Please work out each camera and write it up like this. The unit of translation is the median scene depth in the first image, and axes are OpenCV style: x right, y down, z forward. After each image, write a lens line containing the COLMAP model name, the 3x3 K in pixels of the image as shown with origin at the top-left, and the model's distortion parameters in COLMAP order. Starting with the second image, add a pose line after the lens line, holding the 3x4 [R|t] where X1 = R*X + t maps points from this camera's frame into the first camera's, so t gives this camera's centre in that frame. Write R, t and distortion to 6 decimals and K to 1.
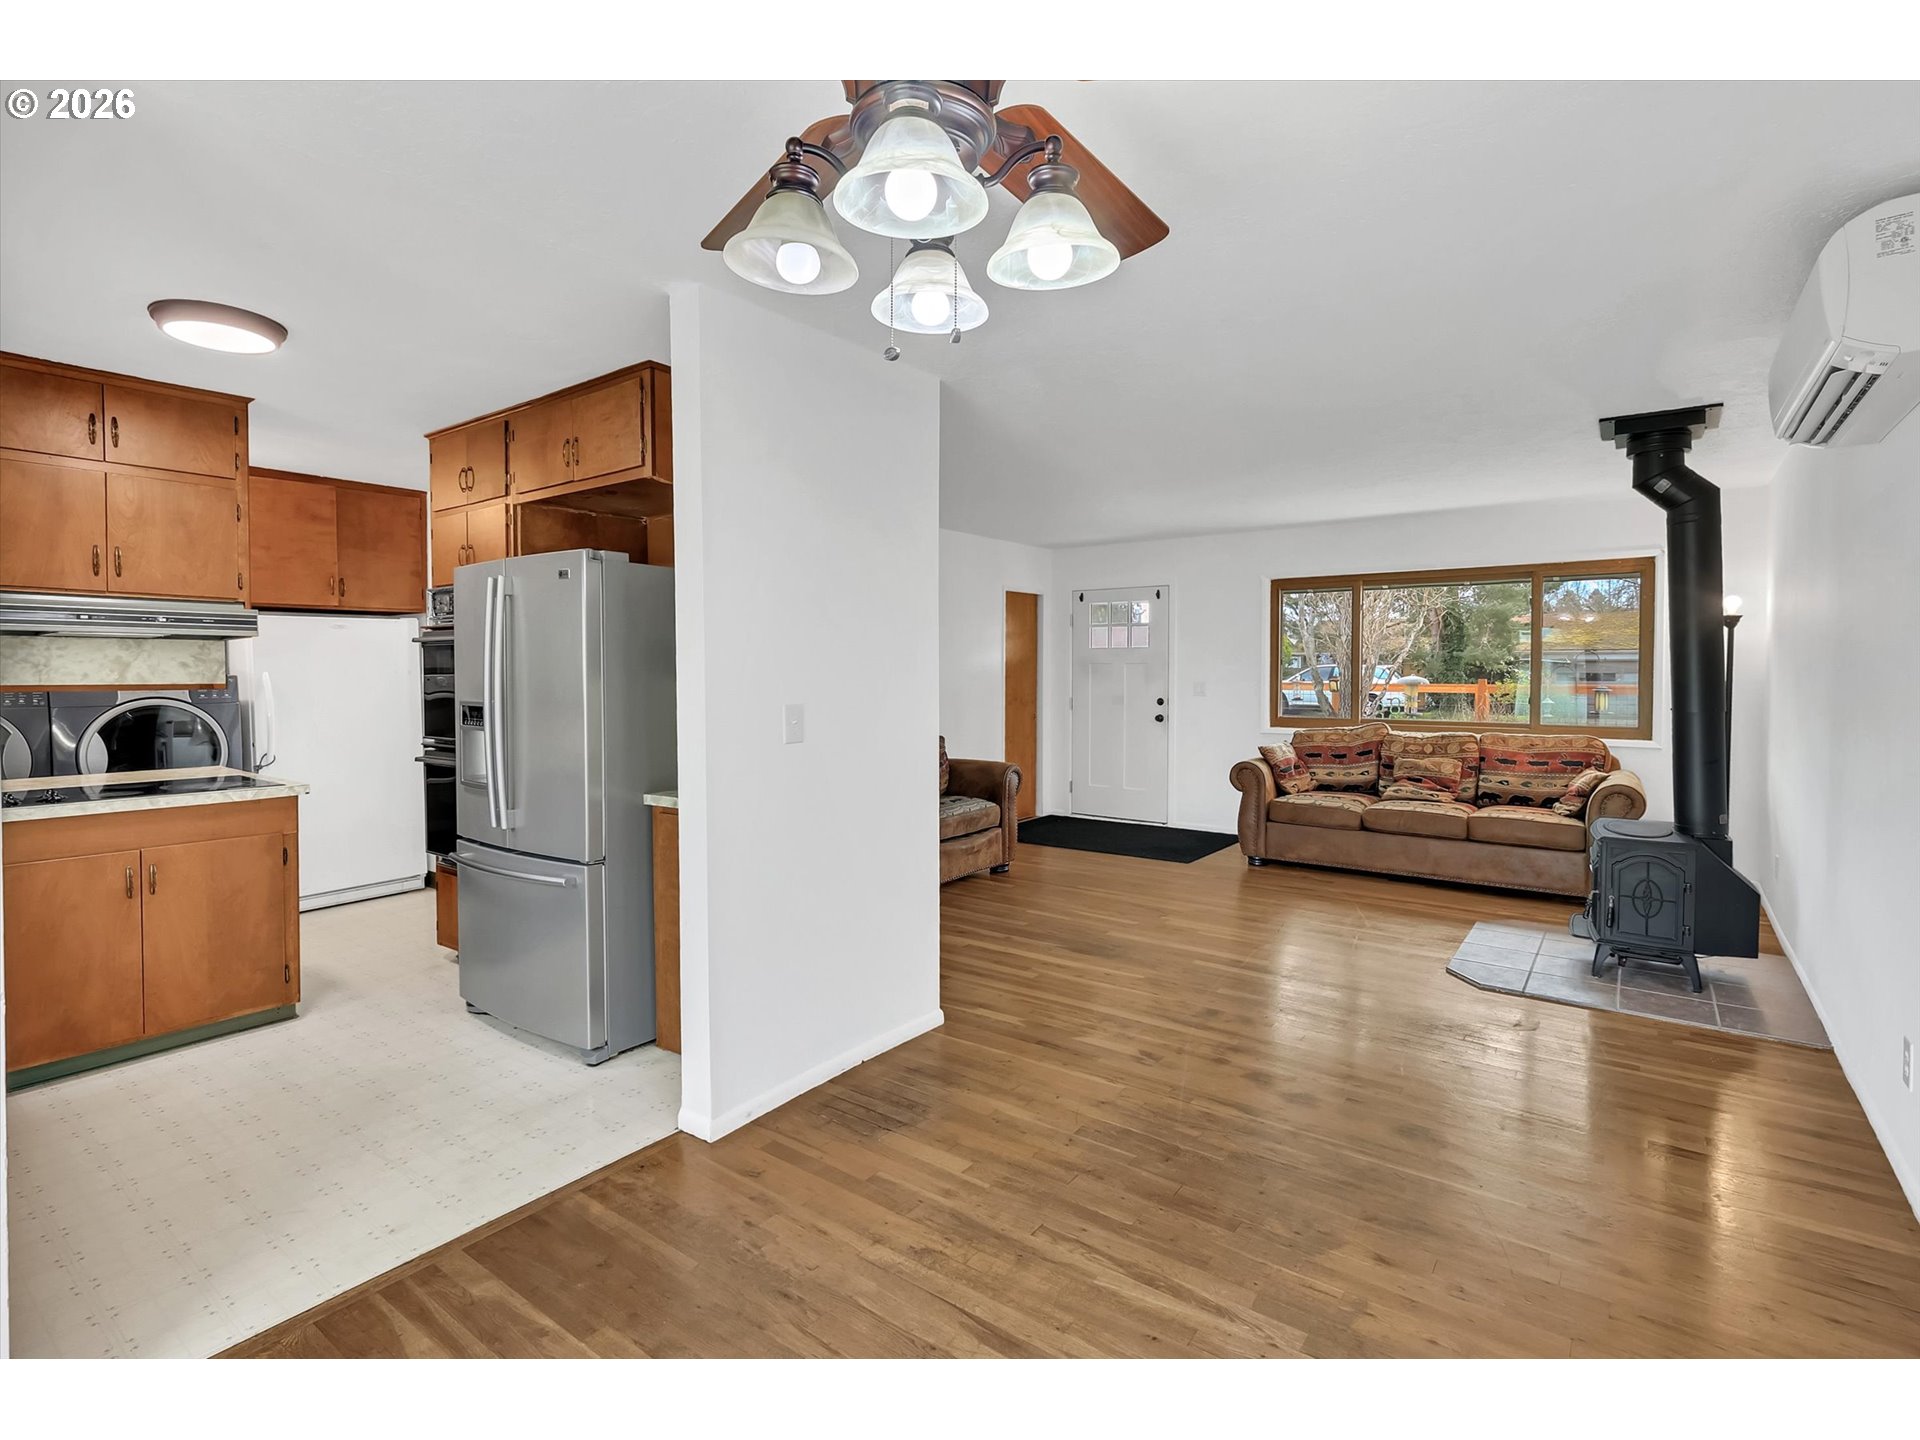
lens RADIAL K [[892.6, 0, 1014.5], [0, 892.6, 687.7], [0, 0, 1]] dist [-0.017527, 0.004698]
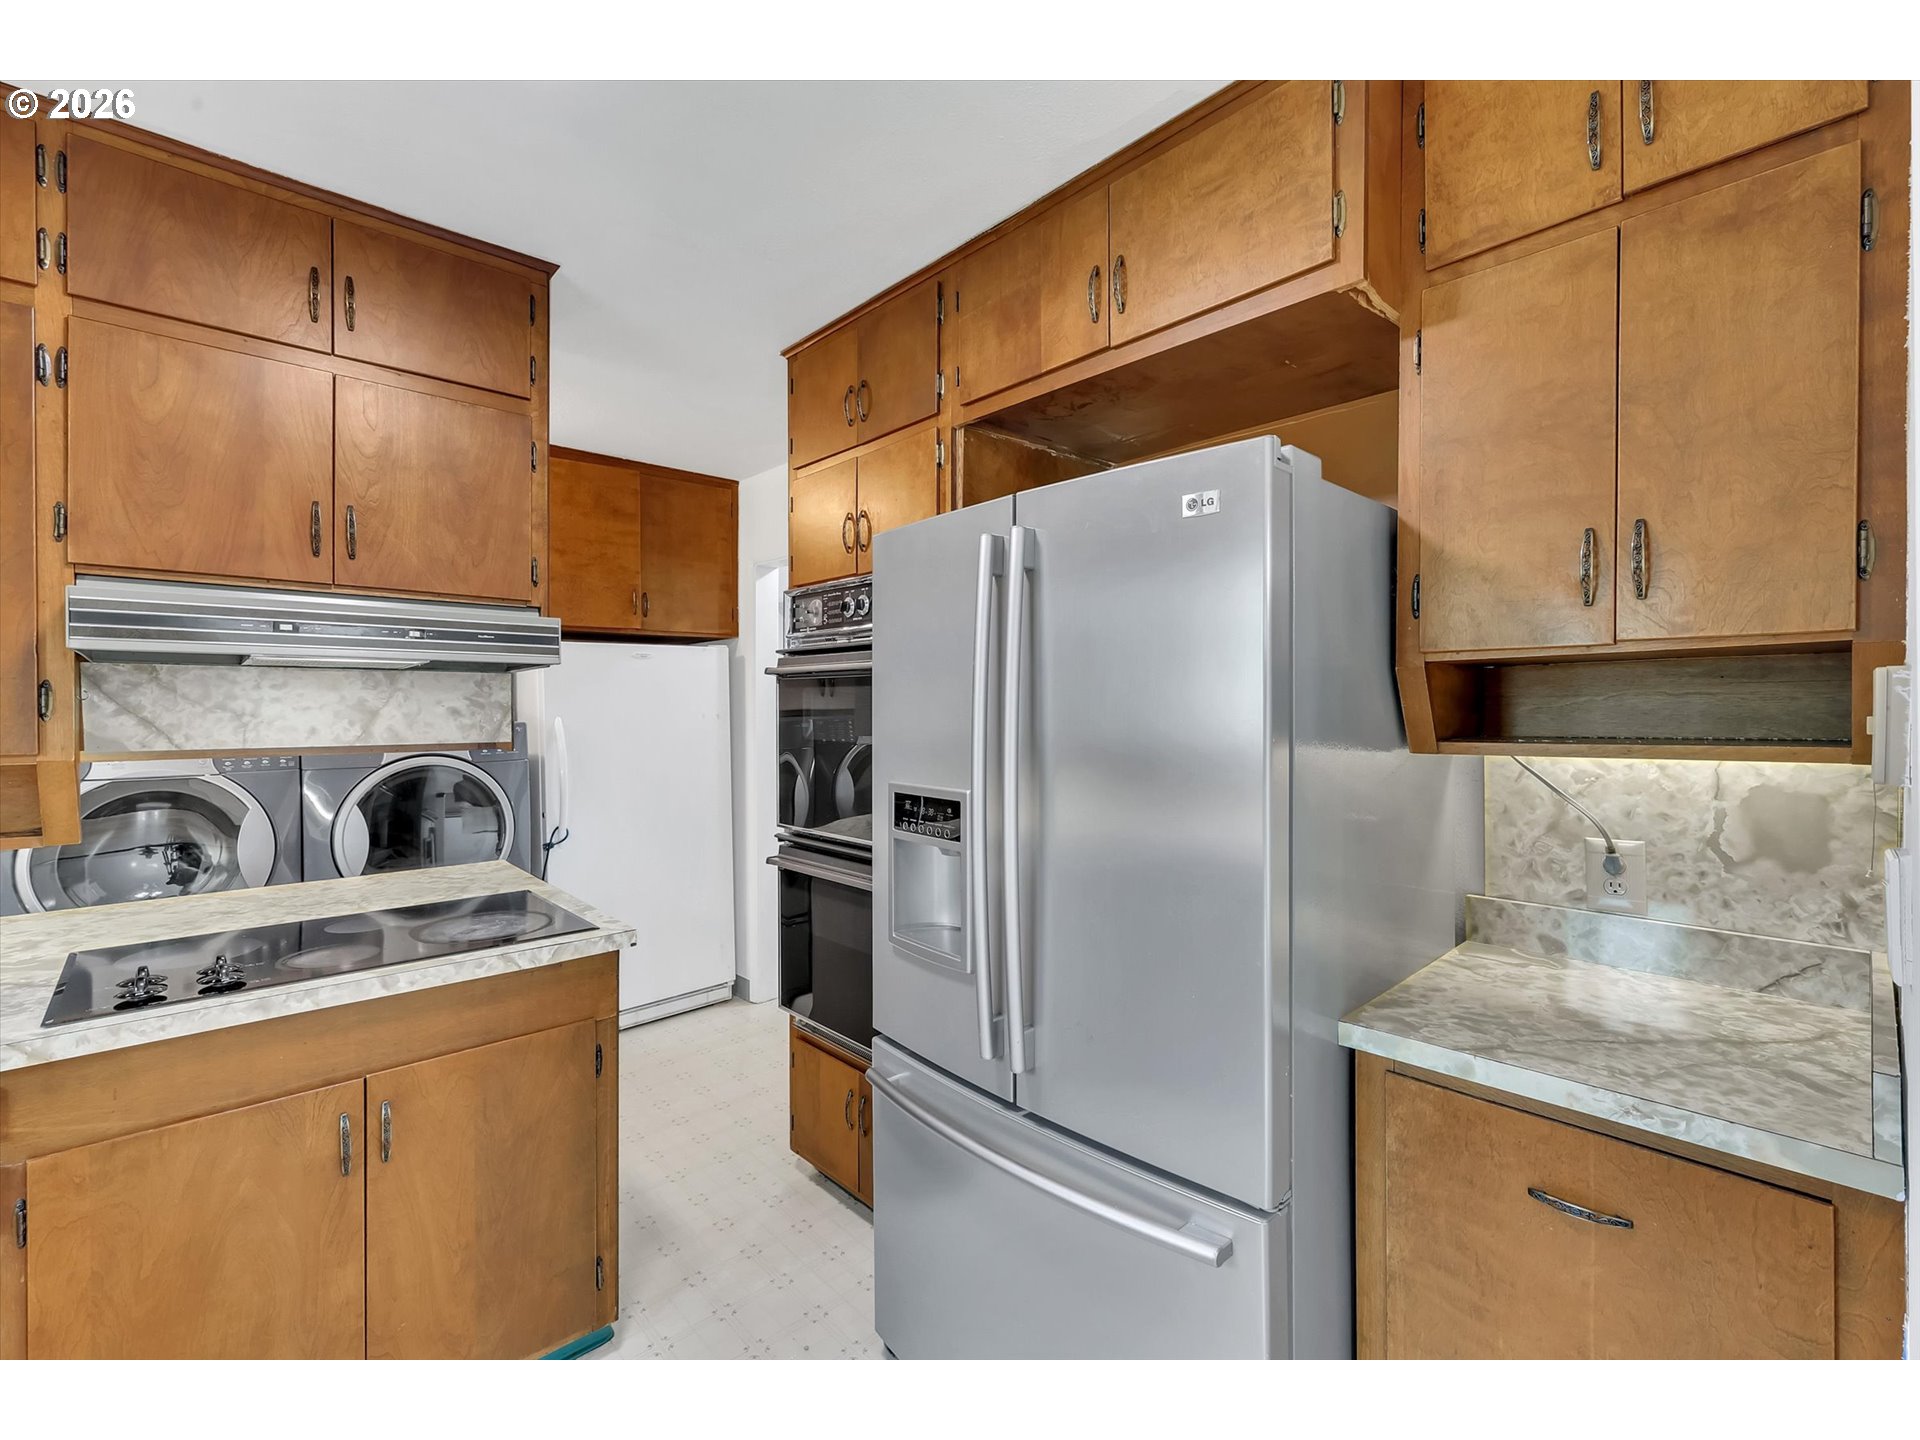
lens RADIAL K [[848.8, 0, 948.3], [0, 848.8, 710.6], [0, 0, 1]] dist [0.008179, 0.000281]
pose [[0.967204, 0.003342, -0.253979, -0.463970], [-0.006453, 0.999914, -0.011414, -0.023016], [0.253919, 0.012679, 0.967142, 0.519950]]
